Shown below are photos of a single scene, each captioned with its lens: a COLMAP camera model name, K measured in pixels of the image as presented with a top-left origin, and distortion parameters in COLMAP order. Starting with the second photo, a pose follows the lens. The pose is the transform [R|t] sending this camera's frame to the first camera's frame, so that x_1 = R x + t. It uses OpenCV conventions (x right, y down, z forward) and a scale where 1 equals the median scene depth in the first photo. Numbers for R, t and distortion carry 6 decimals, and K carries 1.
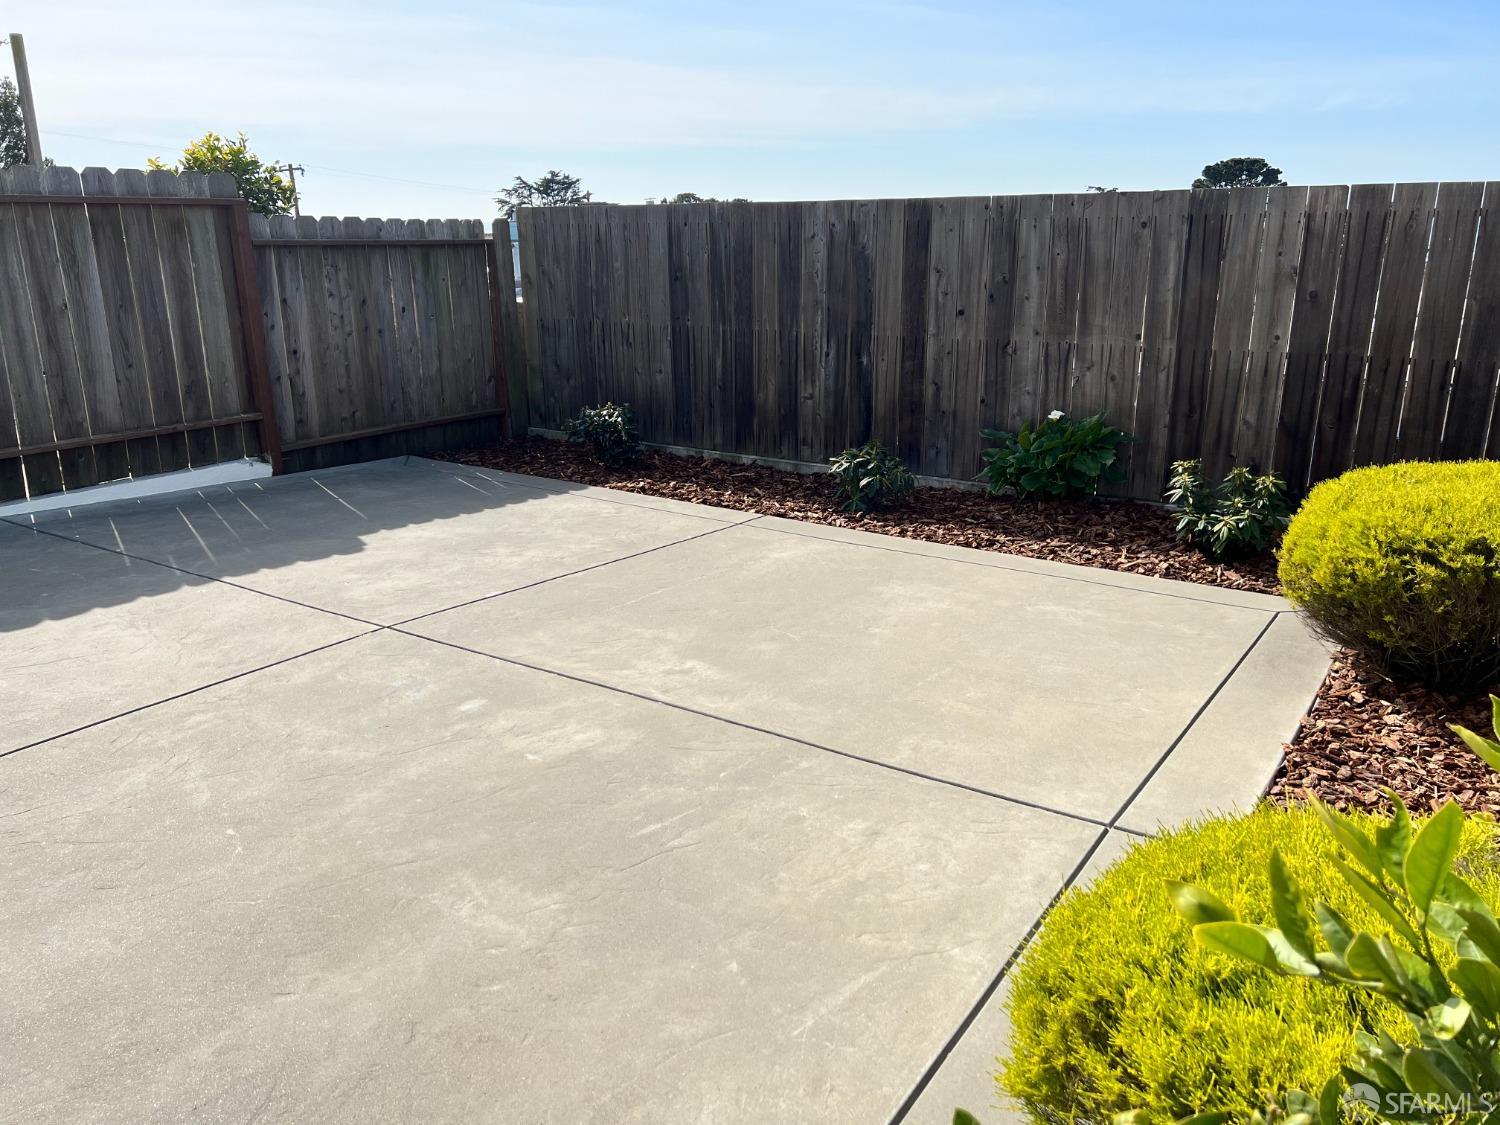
lens RADIAL K [[1120.7, 0, 750.0], [0, 1120.7, 562.5], [0, 0, 1]] dist [0.070527, -0.088959]
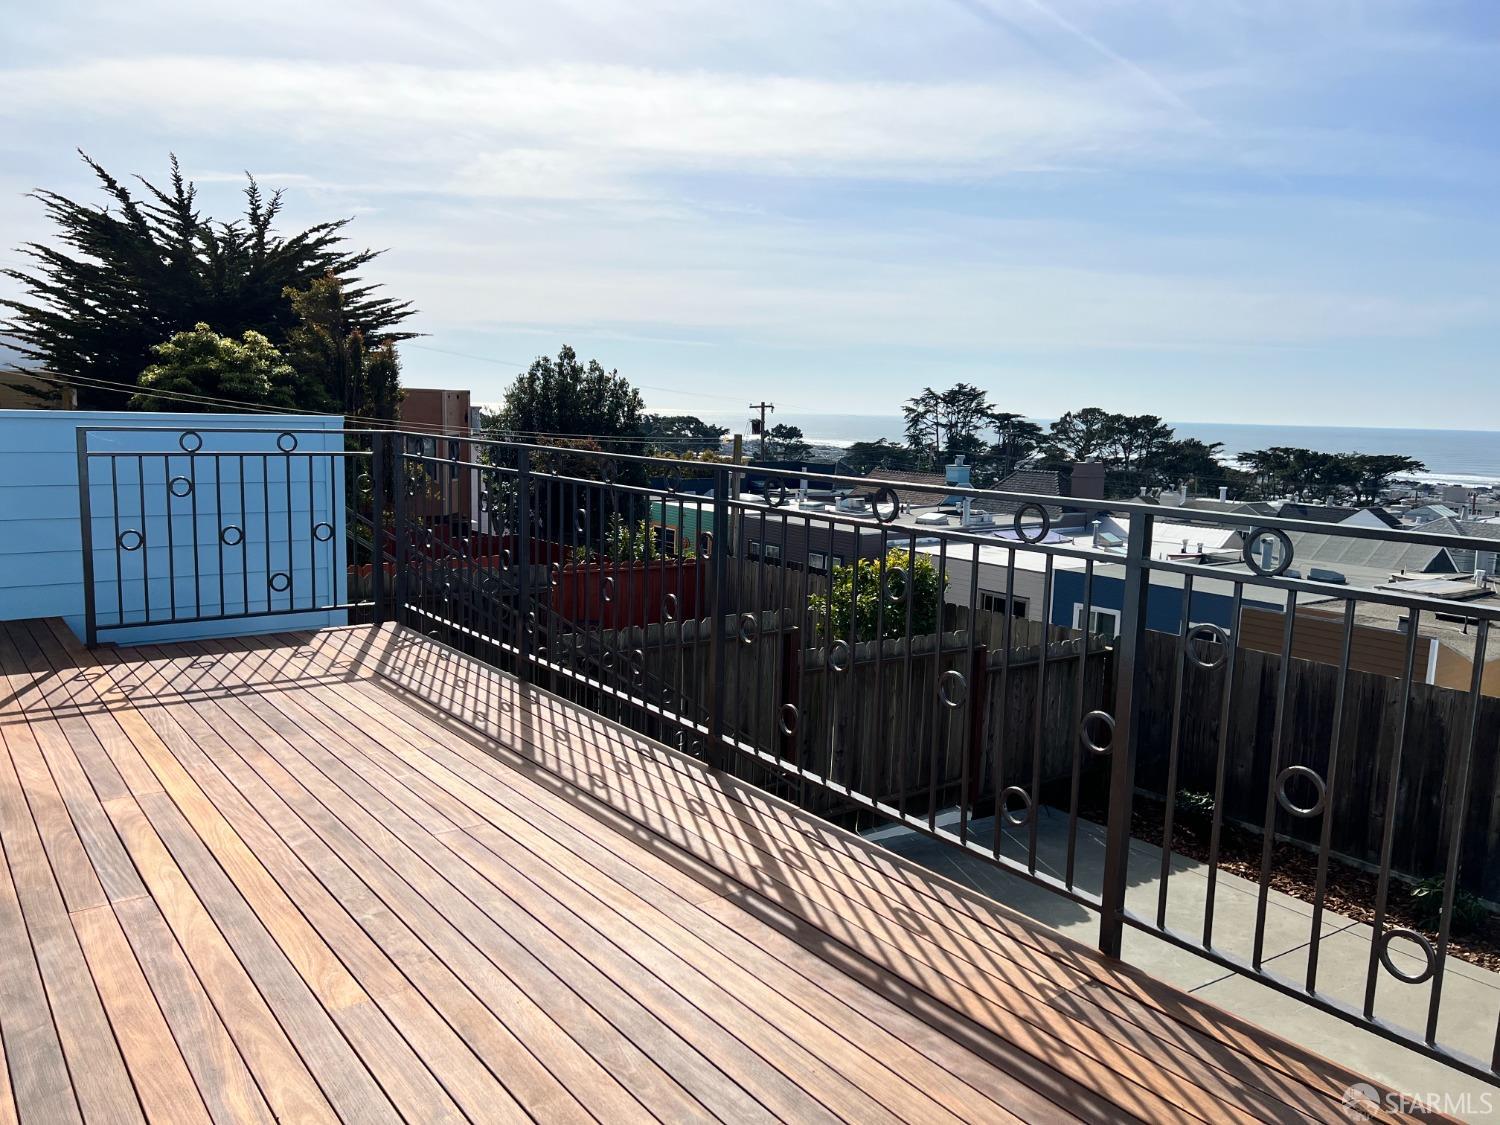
lens RADIAL K [[1120.7, 0, 750.0], [0, 1120.7, 562.5], [0, 0, 1]] dist [0.070527, -0.088959]
pose [[0.942316, 0.079394, -0.325174, -0.209987], [-0.132983, 0.980303, -0.146020, -0.132666], [0.307176, 0.180840, 0.934313, -0.465205]]
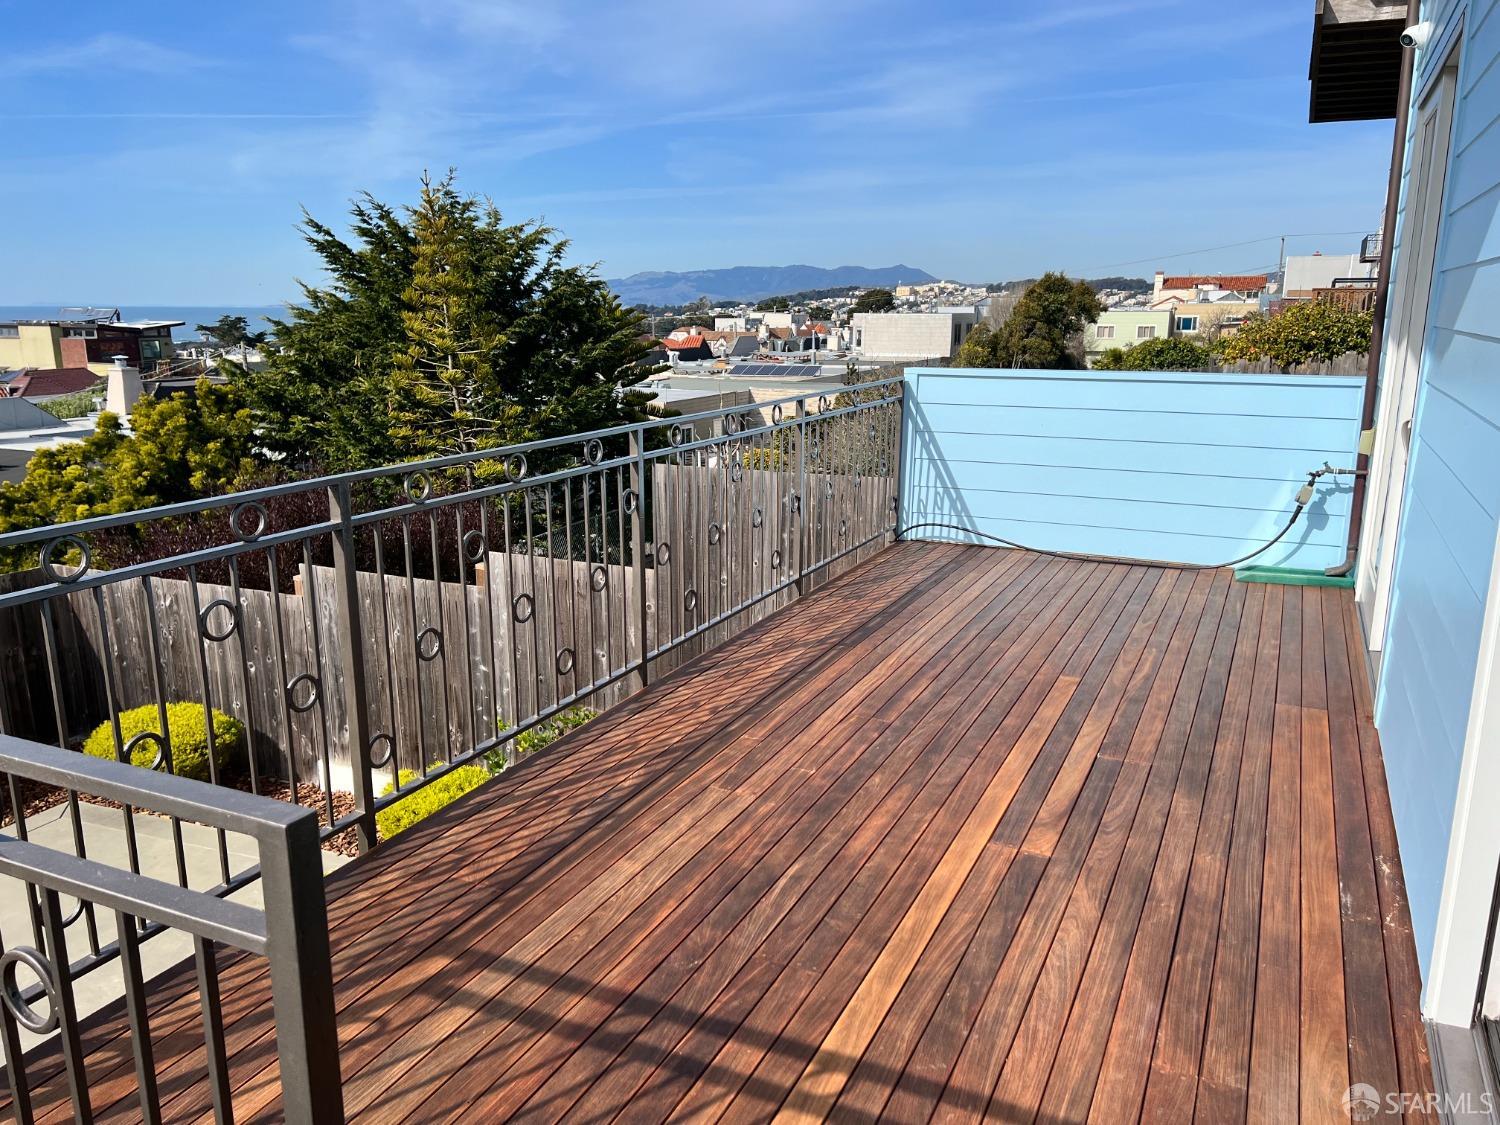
lens RADIAL K [[1120.7, 0, 750.0], [0, 1120.7, 562.5], [0, 0, 1]] dist [0.070527, -0.088959]
pose [[-0.131345, -0.219690, 0.966687, -2.418065], [0.292789, 0.923038, 0.249552, -0.645569], [-0.947113, 0.315813, -0.056914, 0.880012]]
